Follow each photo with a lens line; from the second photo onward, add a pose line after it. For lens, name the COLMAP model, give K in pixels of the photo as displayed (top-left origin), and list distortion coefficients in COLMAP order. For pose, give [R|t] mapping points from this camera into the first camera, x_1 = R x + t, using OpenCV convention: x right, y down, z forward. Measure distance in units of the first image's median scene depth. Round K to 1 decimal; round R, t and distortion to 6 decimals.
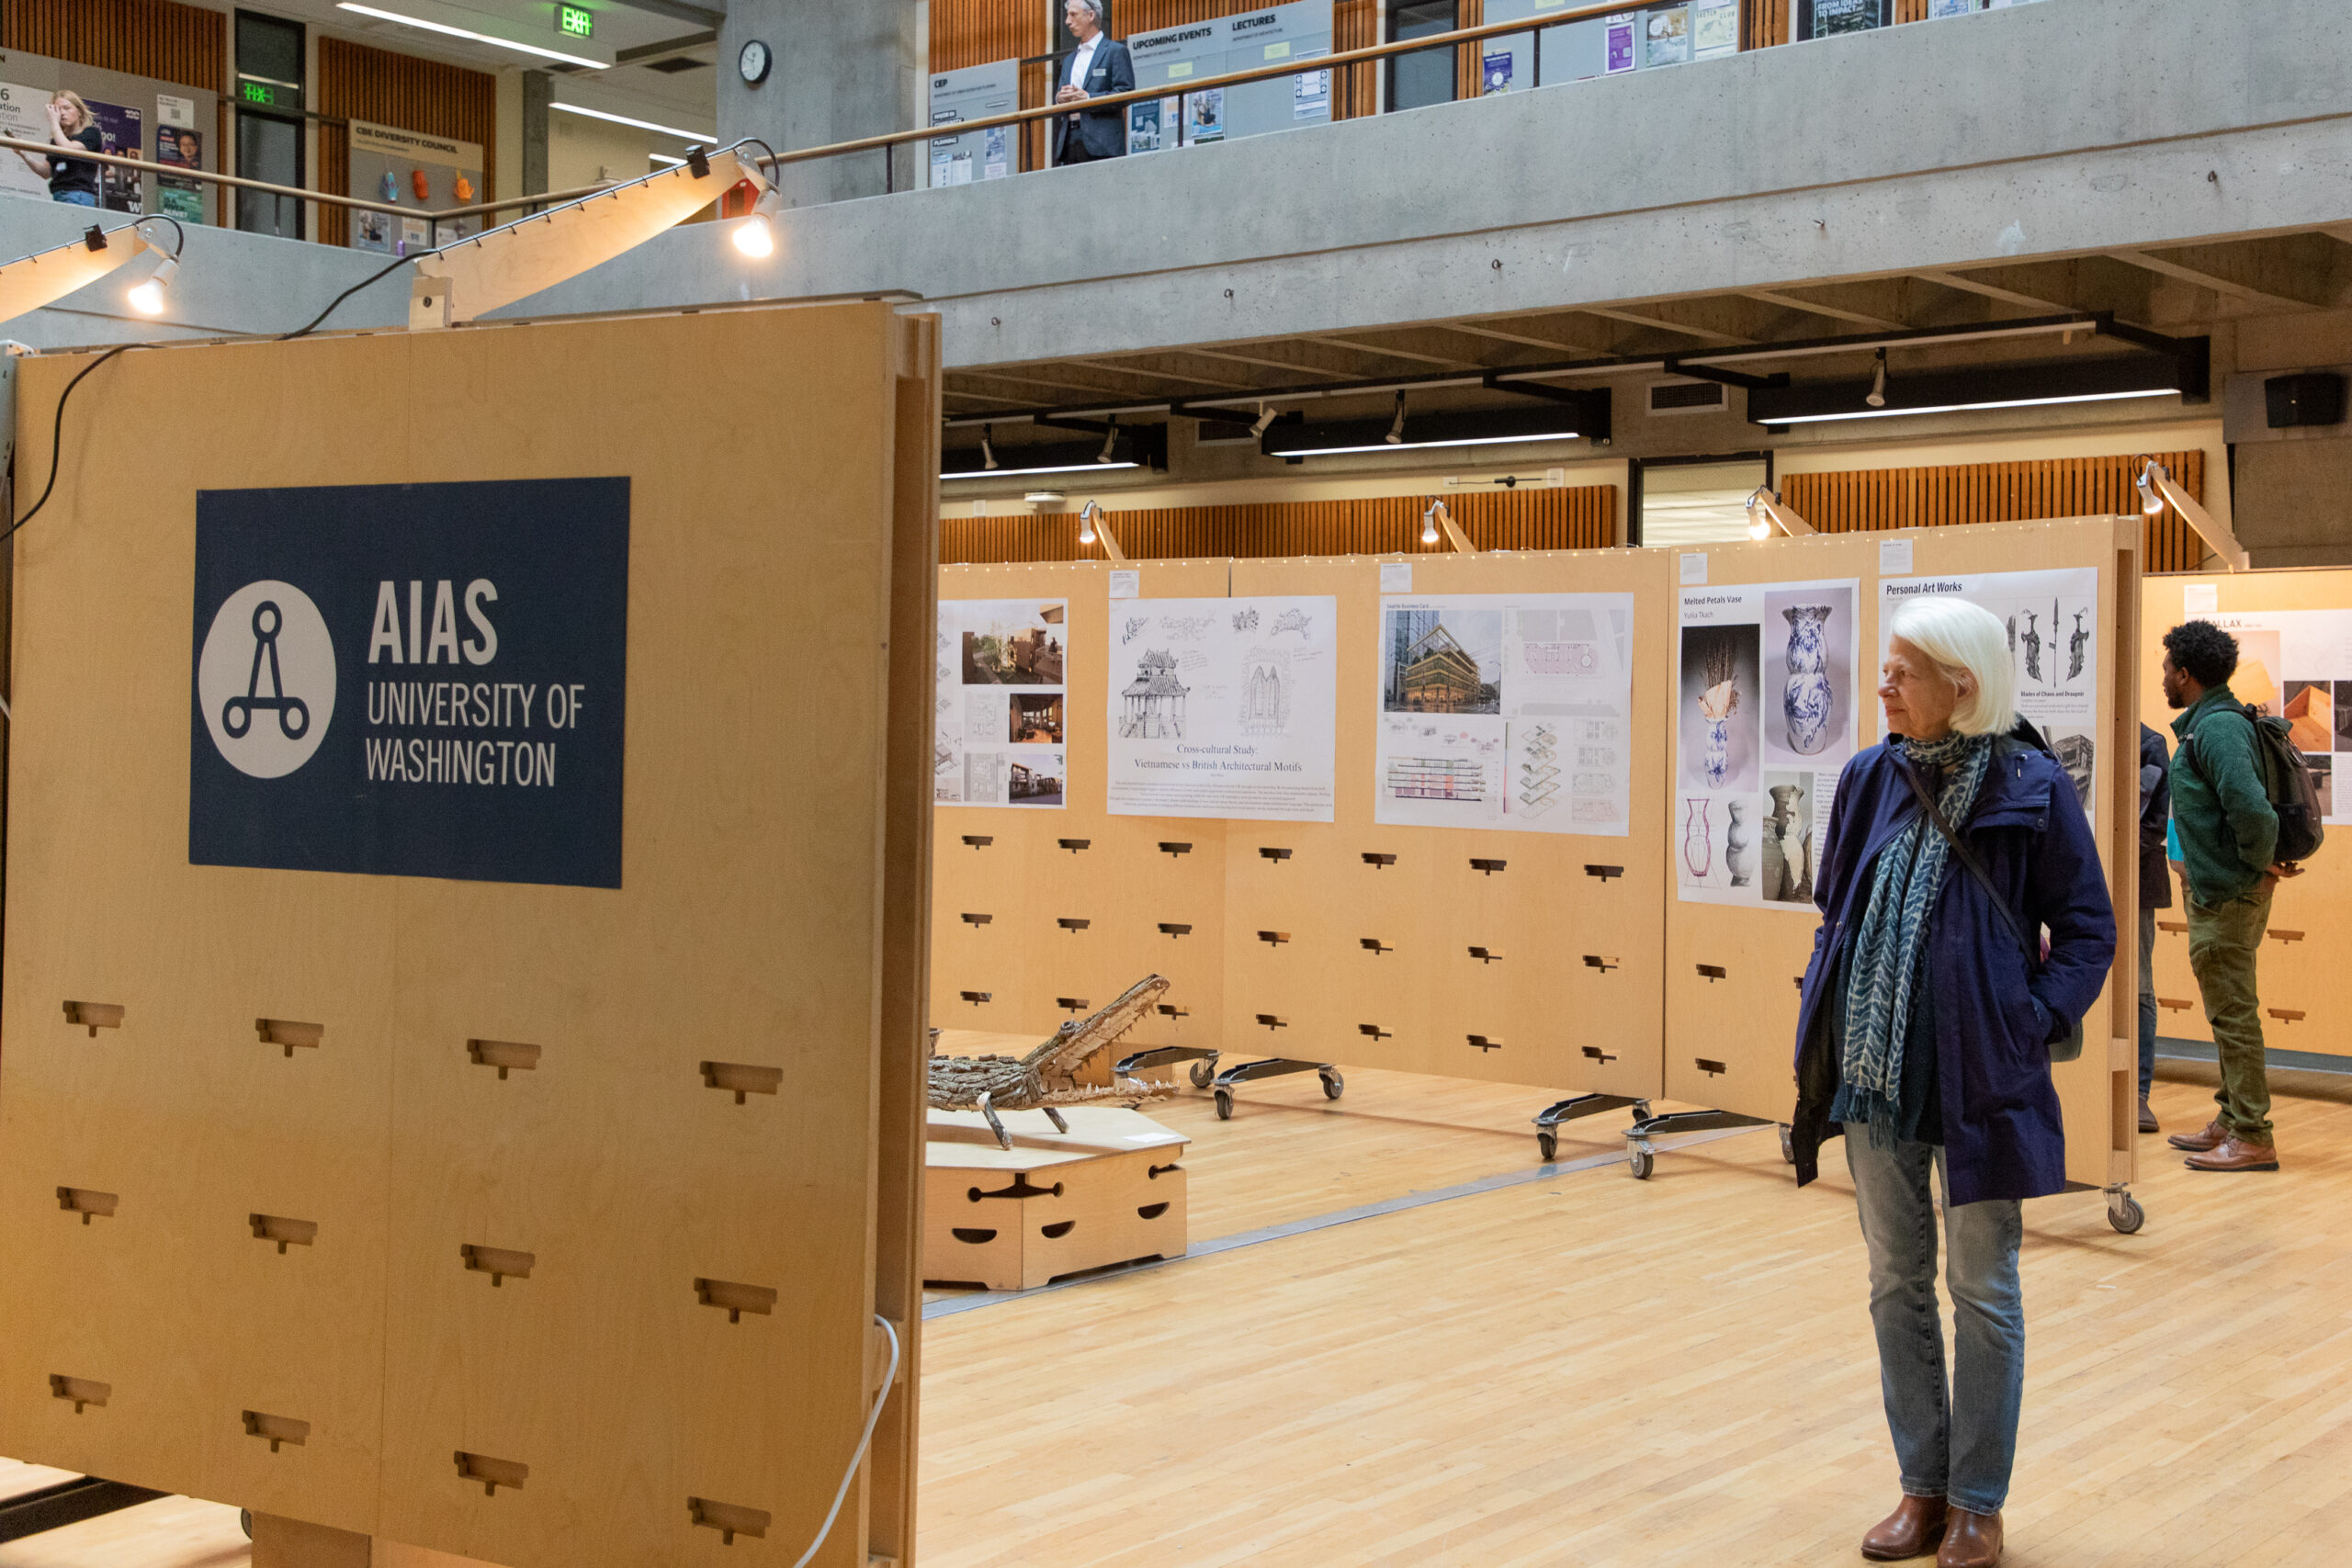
lens RADIAL K [[2757.7, 0, 1176.6], [0, 2757.7, 779.2], [0, 0, 1]] dist [0.028704, 0.000000]
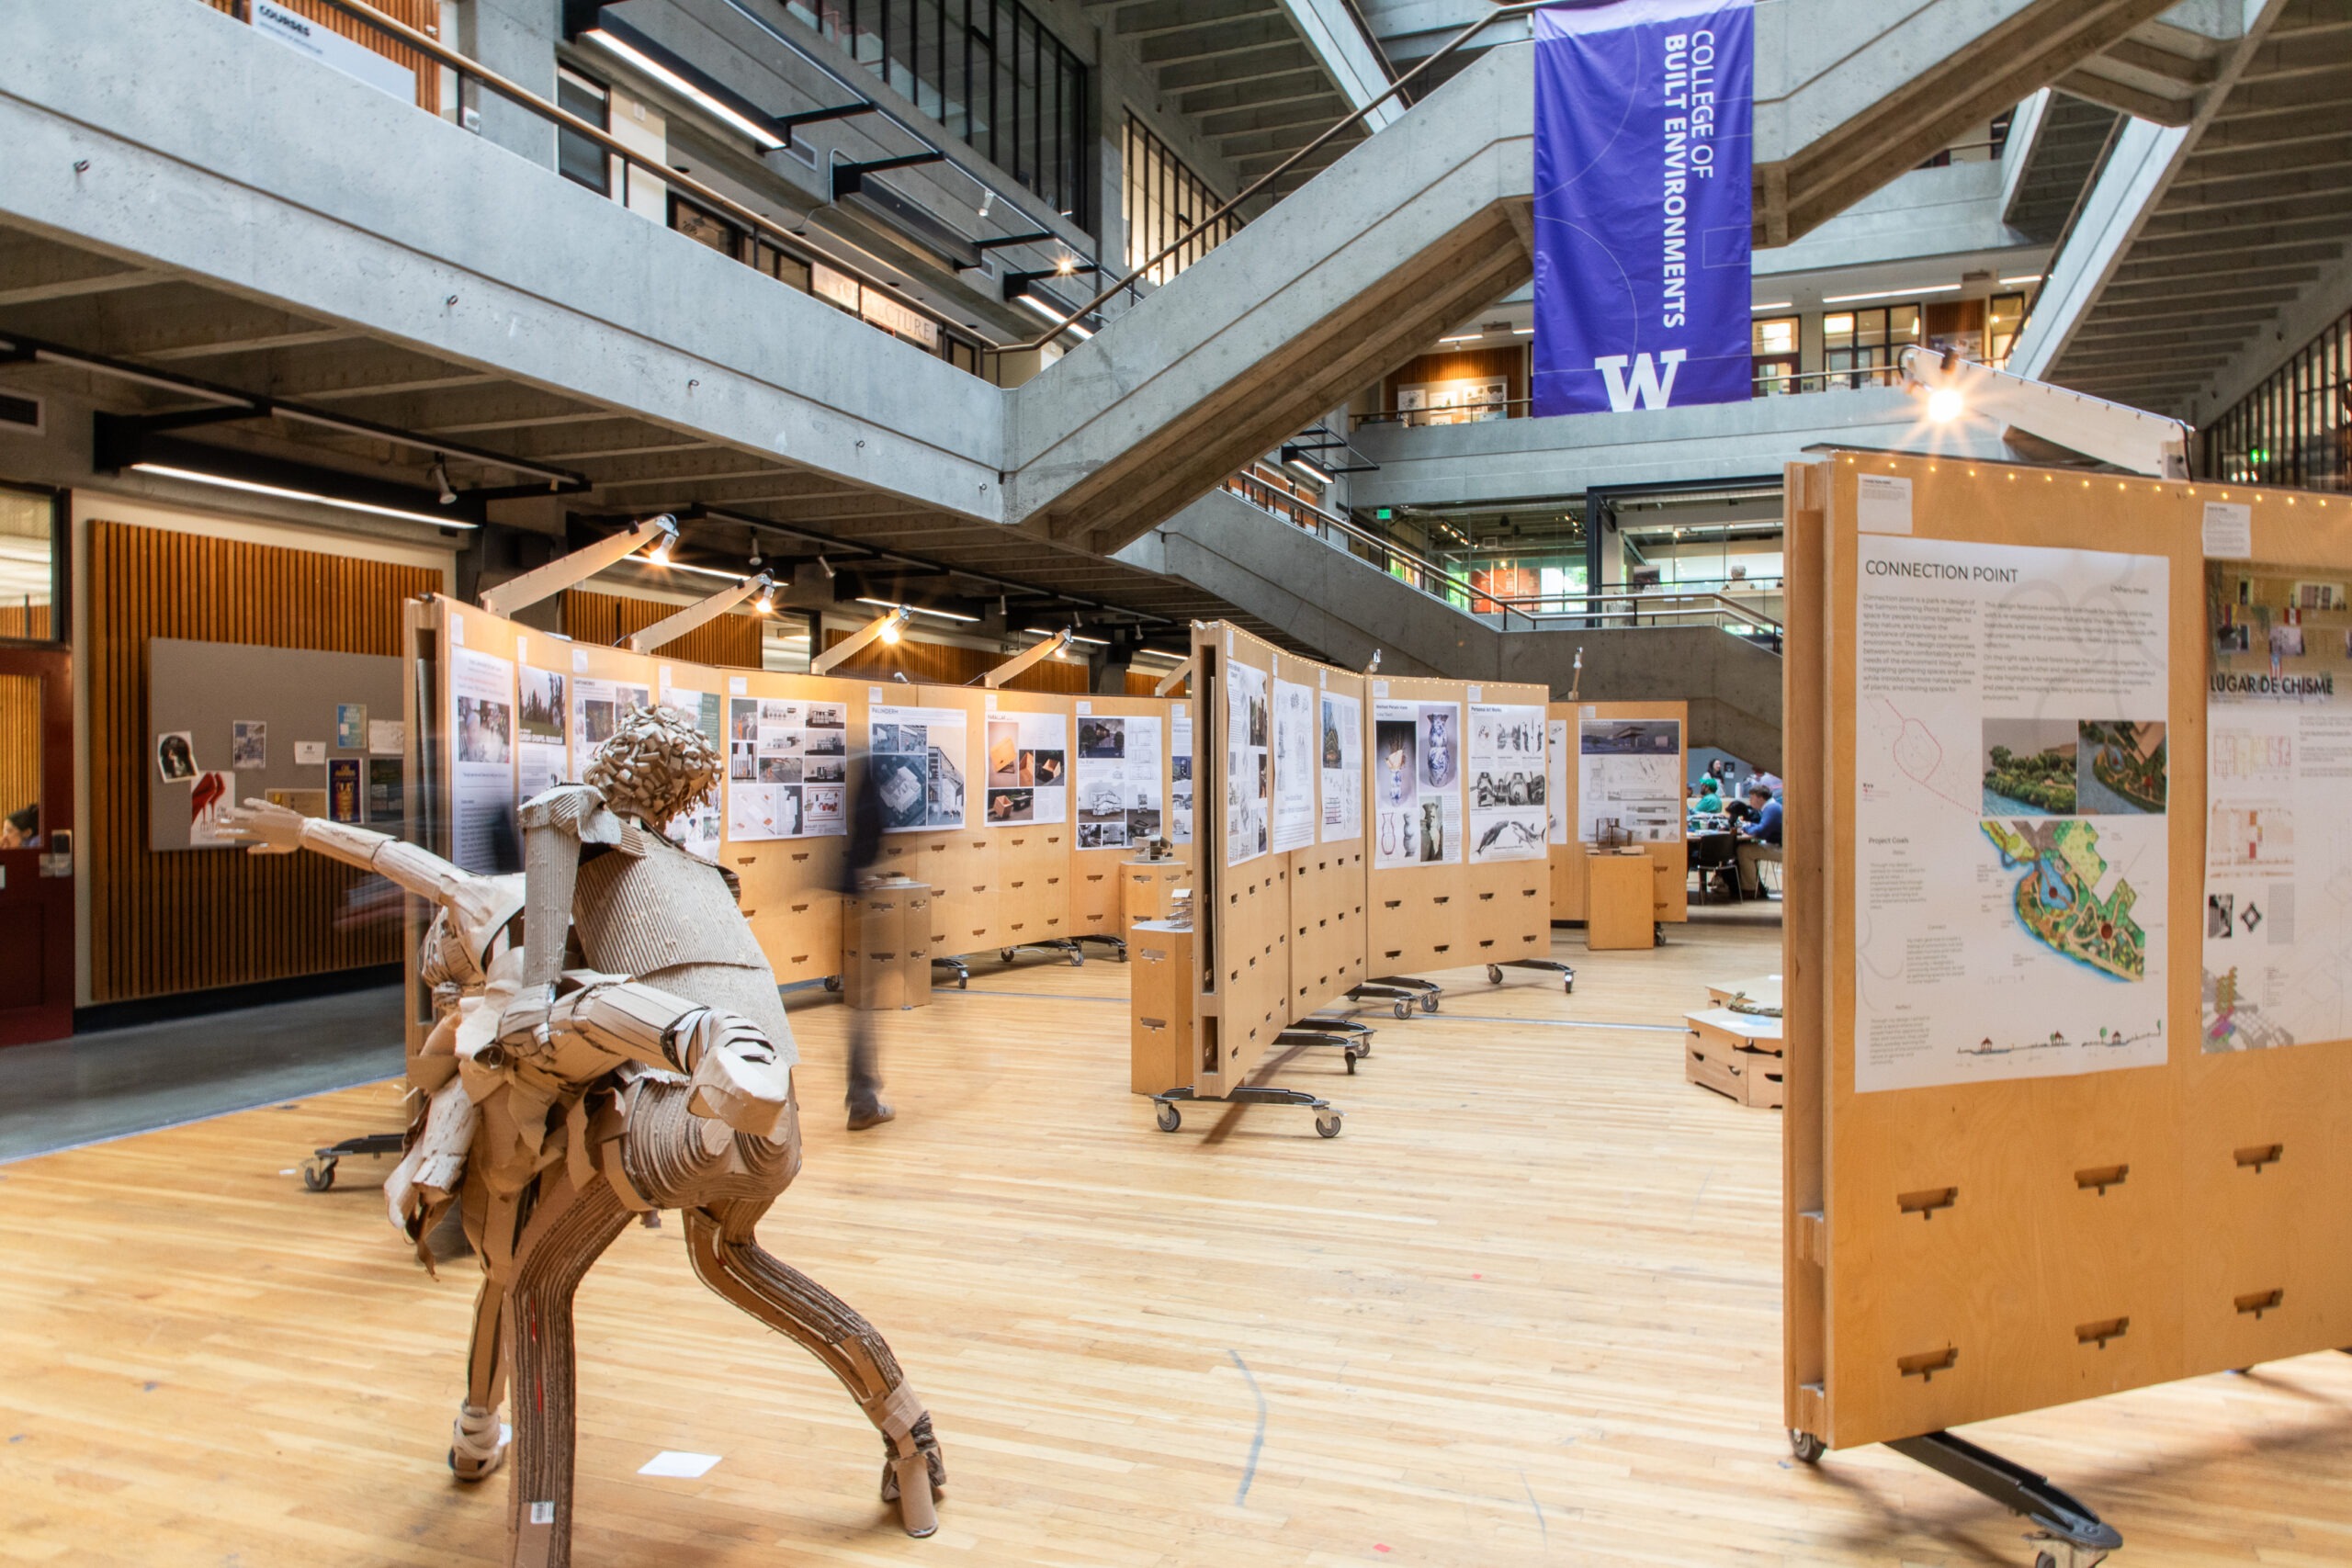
lens RADIAL K [[1616.8, 0, 1175.9], [0, 1616.8, 783.6], [0, 0, 1]] dist [0.010030, 0.002534]
pose [[-0.347014, -0.012607, 0.937775, -0.798328], [0.023917, 0.999465, 0.022287, -0.041381], [-0.937555, 0.030163, -0.346527, 1.543841]]
